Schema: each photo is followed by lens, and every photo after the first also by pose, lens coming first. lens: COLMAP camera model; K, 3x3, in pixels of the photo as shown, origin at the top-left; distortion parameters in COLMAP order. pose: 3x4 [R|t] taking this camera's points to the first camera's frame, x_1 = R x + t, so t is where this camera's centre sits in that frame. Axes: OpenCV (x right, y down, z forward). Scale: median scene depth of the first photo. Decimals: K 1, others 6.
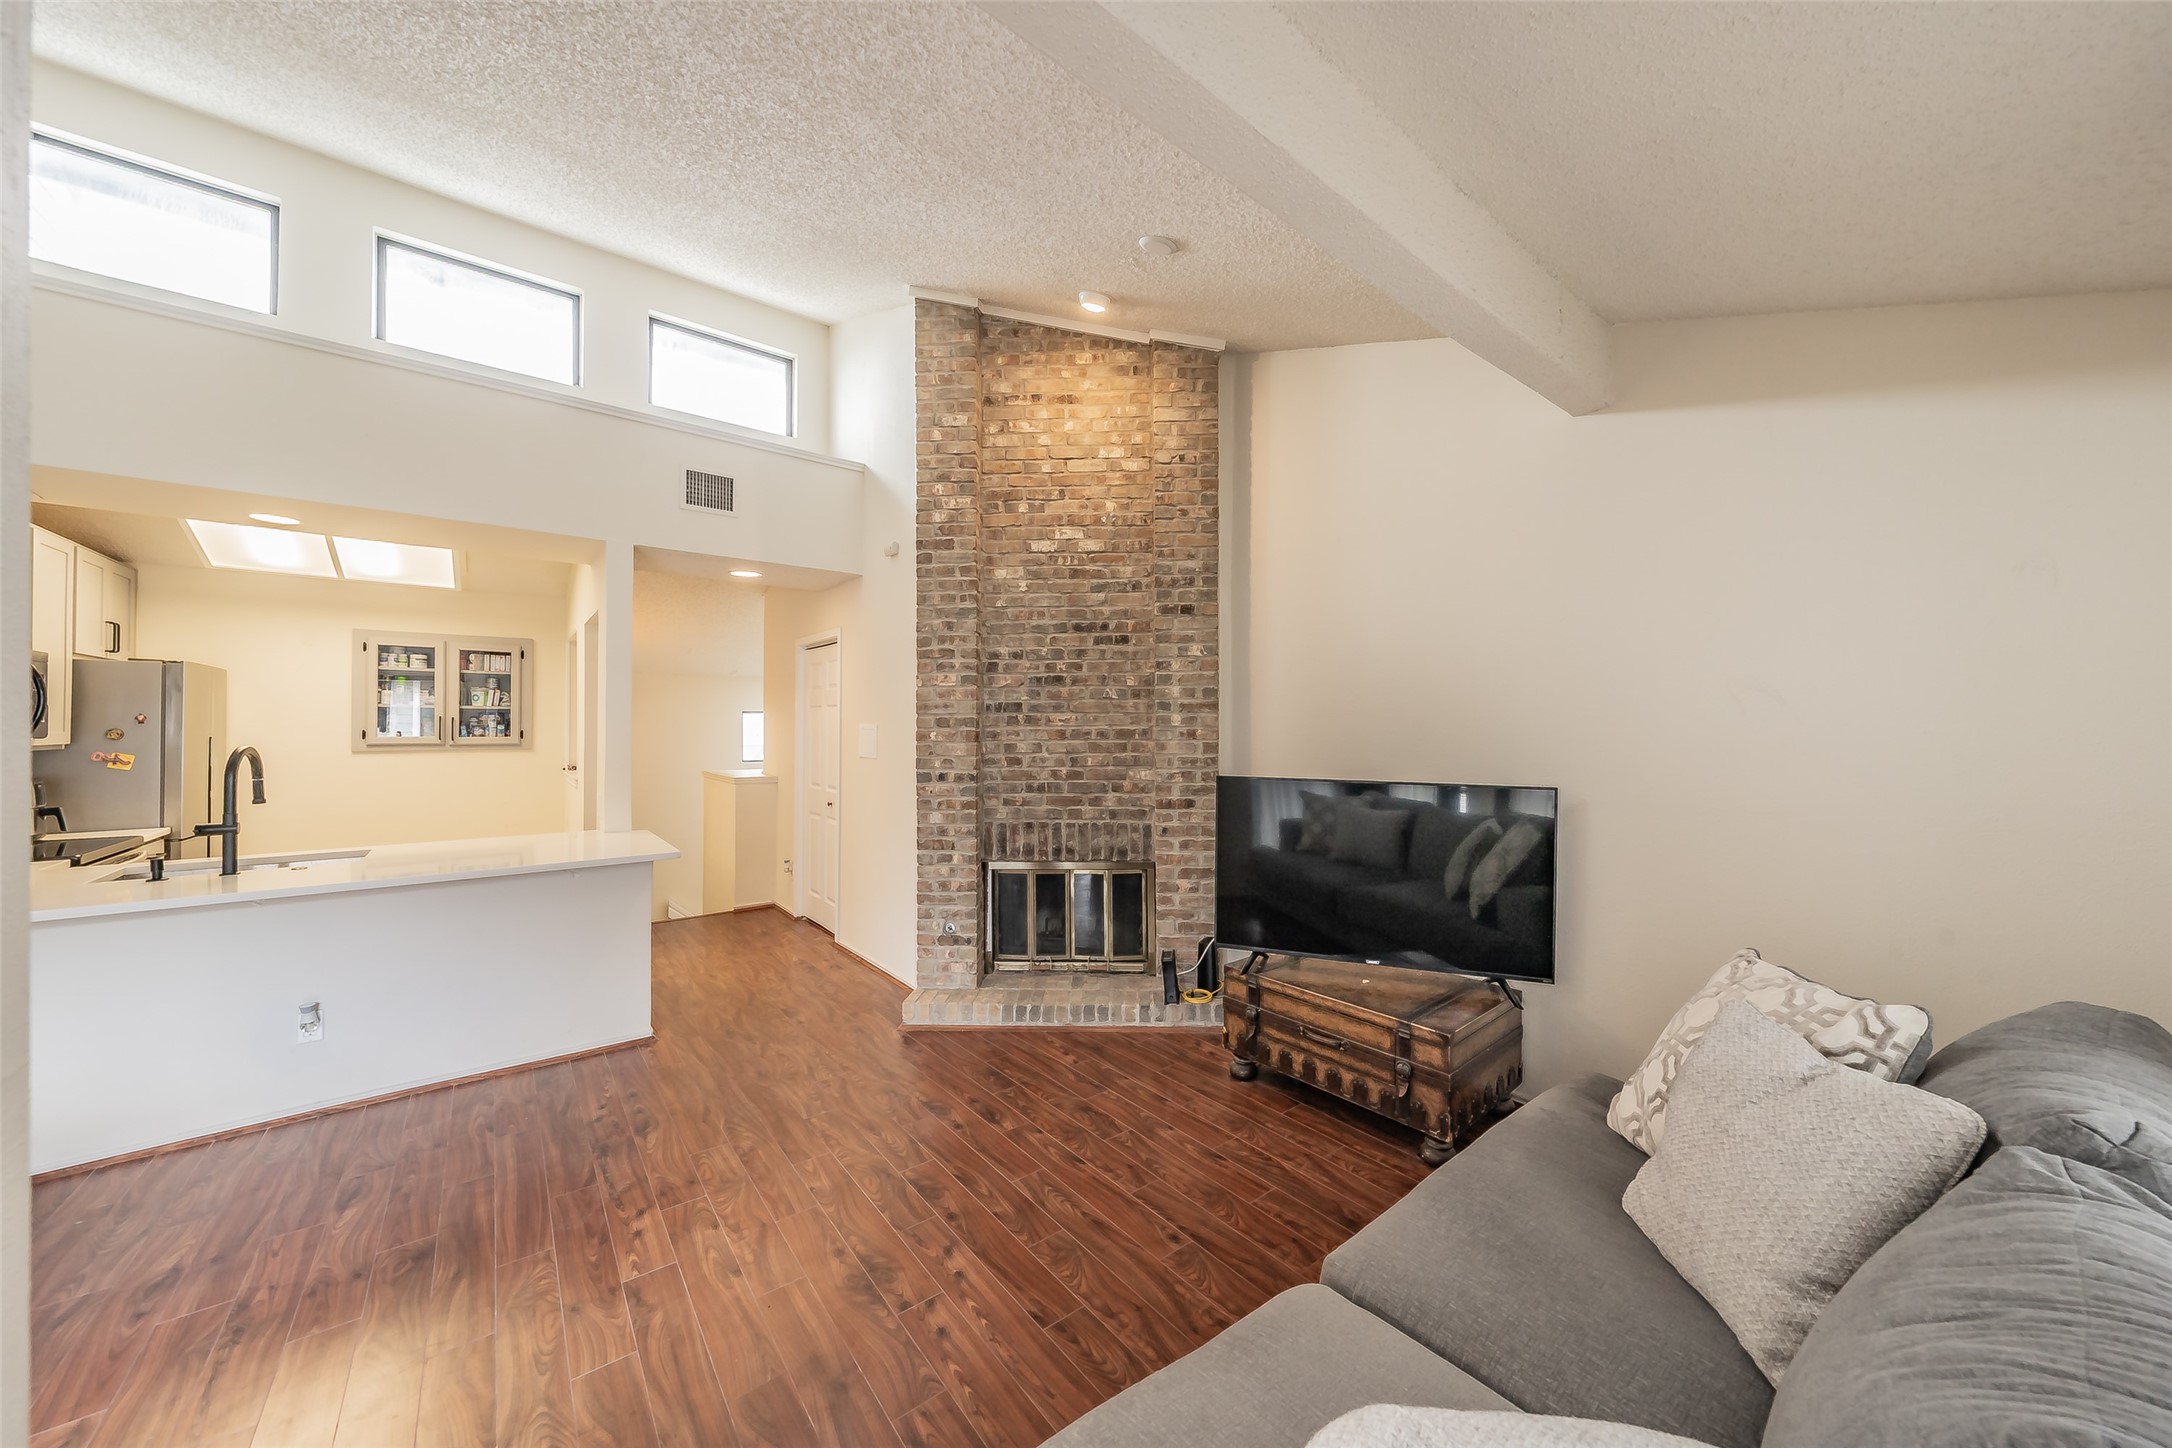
lens RADIAL K [[764.2, 0, 1097.4], [0, 764.2, 714.3], [0, 0, 1]] dist [-0.003557, 0.000936]
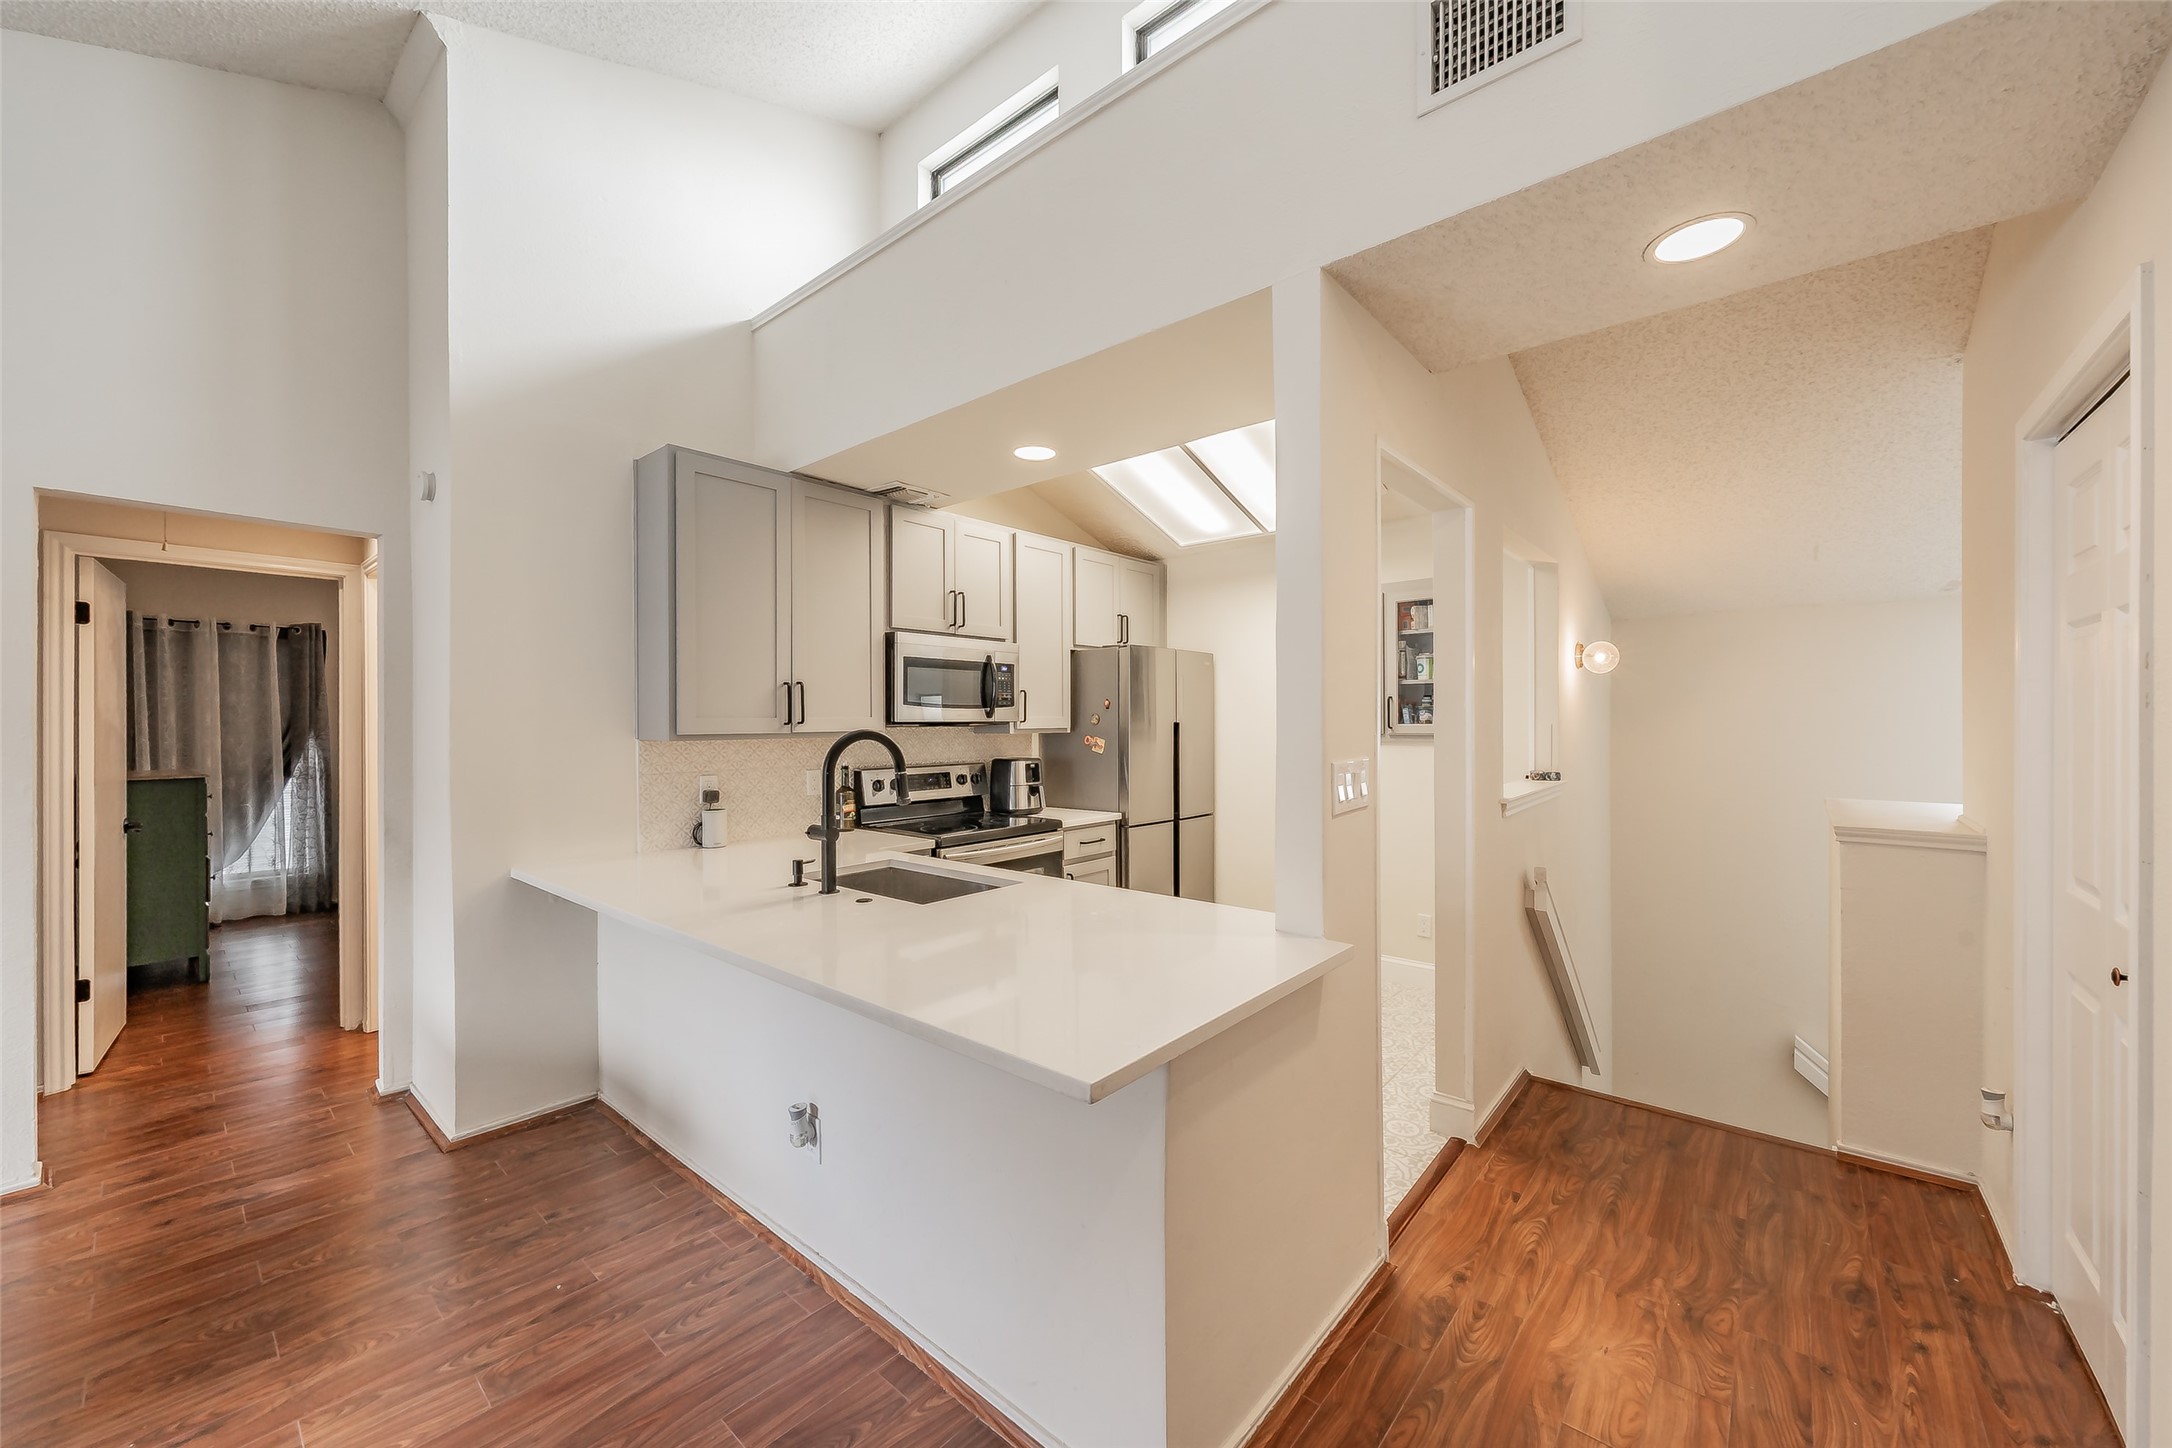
lens RADIAL K [[807.7, 0, 1115.2], [0, 807.7, 721.6], [0, 0, 1]] dist [-0.008399, 0.000511]
pose [[0.191204, -0.002916, -0.981546, -0.198325], [0.021245, 0.999774, 0.001168, 0.029460], [0.981320, -0.021077, 0.191223, 0.821431]]
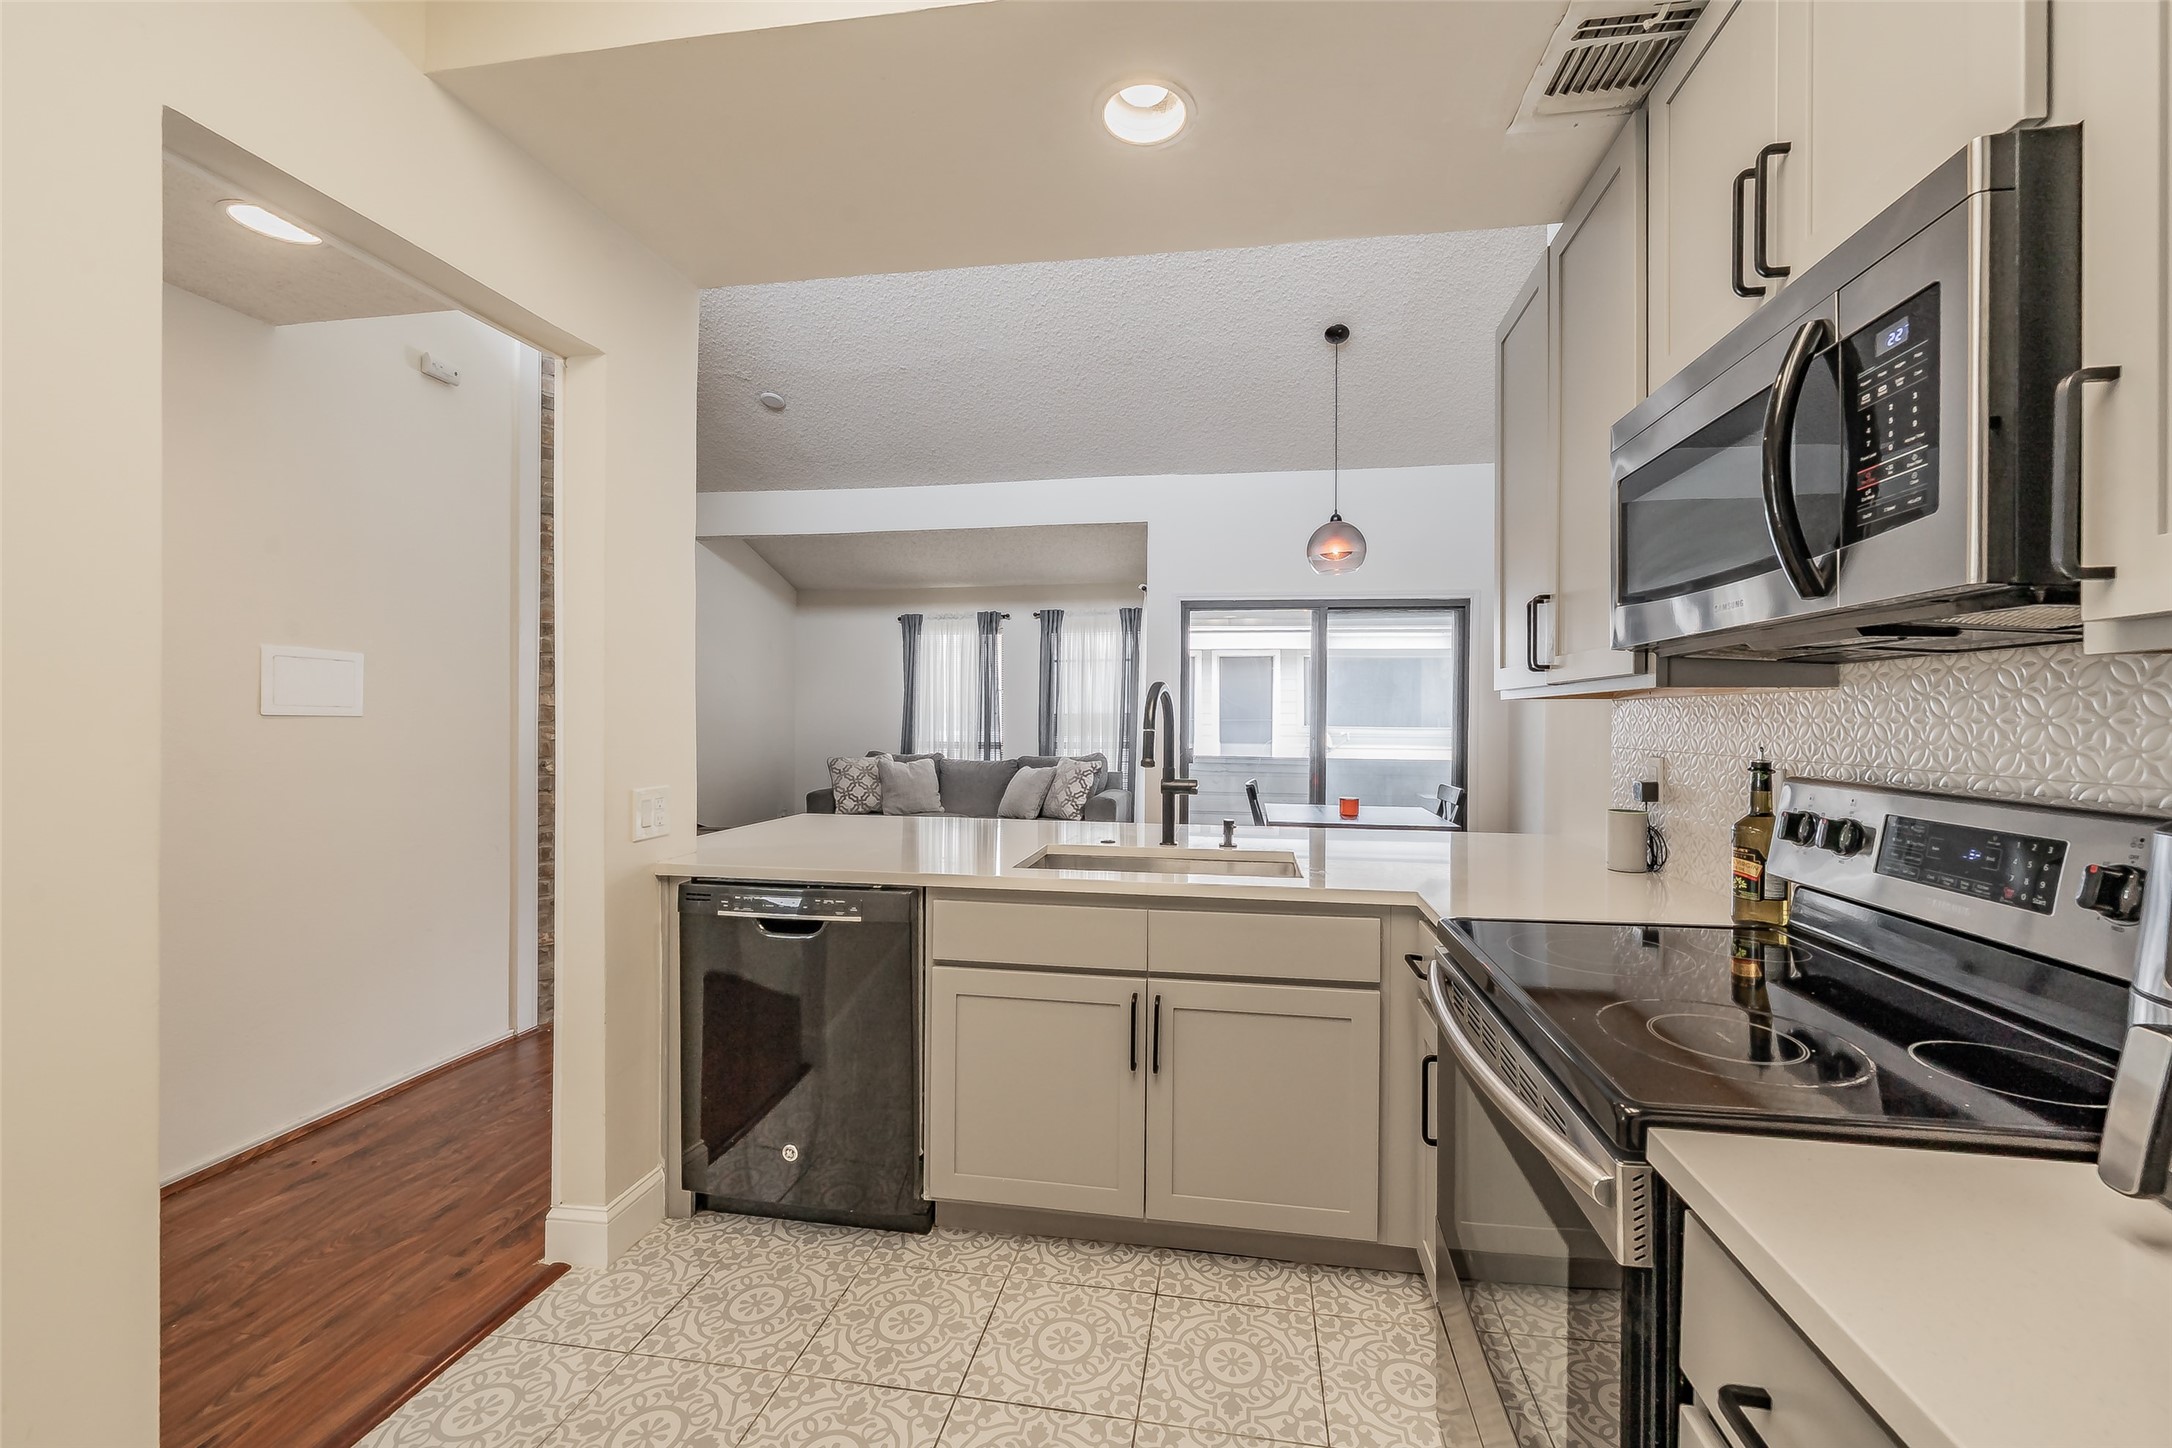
lens RADIAL K [[824.5, 0, 1123.4], [0, 824.5, 716.3], [0, 0, 1]] dist [-0.006570, -0.000009]
pose [[-0.677407, -0.003954, 0.735598, -1.246064], [-0.012932, 0.999895, -0.006535, 0.060154], [-0.735495, -0.013940, -0.677387, 1.159435]]
